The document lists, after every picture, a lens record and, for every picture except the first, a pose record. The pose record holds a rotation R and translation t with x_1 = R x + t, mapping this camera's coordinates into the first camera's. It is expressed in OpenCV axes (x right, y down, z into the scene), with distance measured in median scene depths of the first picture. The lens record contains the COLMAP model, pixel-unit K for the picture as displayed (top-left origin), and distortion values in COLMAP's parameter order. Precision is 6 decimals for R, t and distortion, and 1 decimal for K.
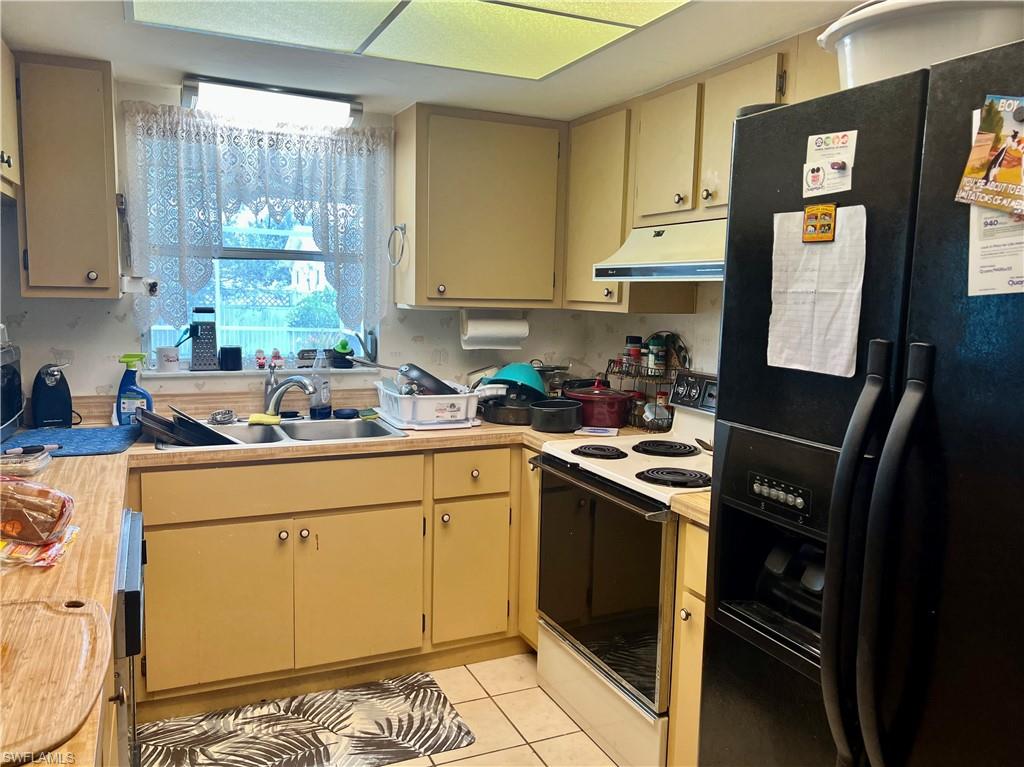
lens RADIAL K [[807.9, 0, 516.3], [0, 807.9, 377.0], [0, 0, 1]] dist [0.060660, -0.059739]
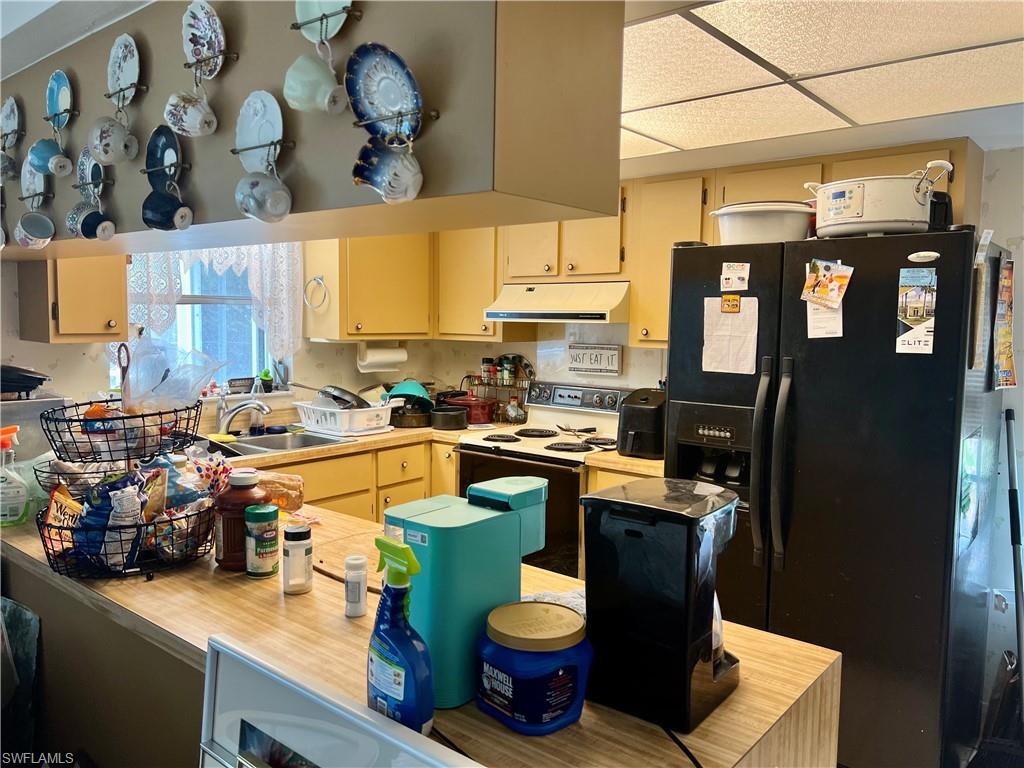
lens RADIAL K [[807.9, 0, 516.3], [0, 807.9, 377.5], [0, 0, 1]] dist [0.060660, -0.059739]
pose [[0.885083, -0.047165, 0.463038, -0.507805], [0.056737, 0.998366, -0.006756, -0.005242], [-0.461963, 0.032251, 0.886313, -0.282832]]
